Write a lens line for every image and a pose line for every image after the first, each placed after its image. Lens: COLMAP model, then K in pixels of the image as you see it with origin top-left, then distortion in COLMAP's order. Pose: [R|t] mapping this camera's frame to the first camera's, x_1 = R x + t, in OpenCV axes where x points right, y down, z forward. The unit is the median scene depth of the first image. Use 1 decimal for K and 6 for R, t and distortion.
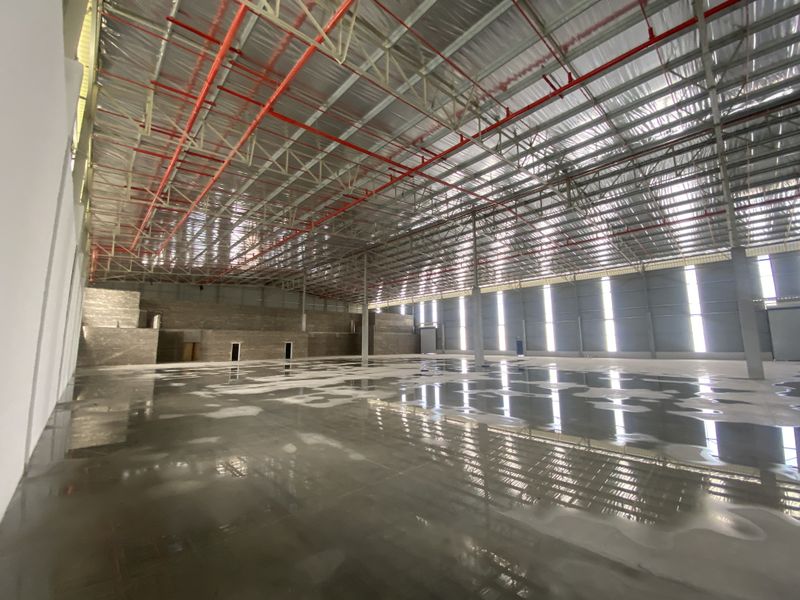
lens RADIAL K [[336.2, 0, 400.0], [0, 336.2, 300.0], [0, 0, 1]] dist [-0.000993, -0.000124]
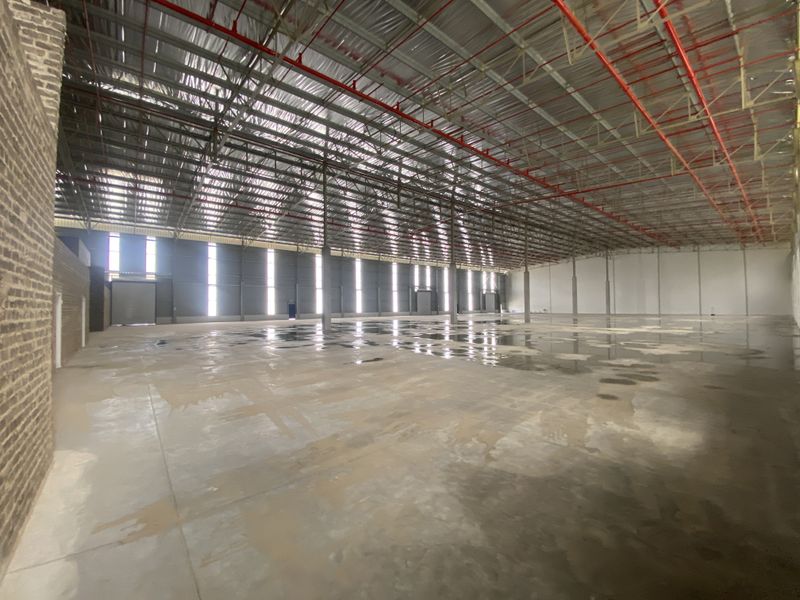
lens RADIAL K [[332.8, 0, 400.0], [0, 332.8, 300.0], [0, 0, 1]] dist [-0.001121, -0.000219]
pose [[0.053814, 0.030001, 0.998100, -0.526023], [-0.128203, 0.991484, -0.022890, 0.079117], [-0.990287, -0.126727, 0.057202, 0.555474]]
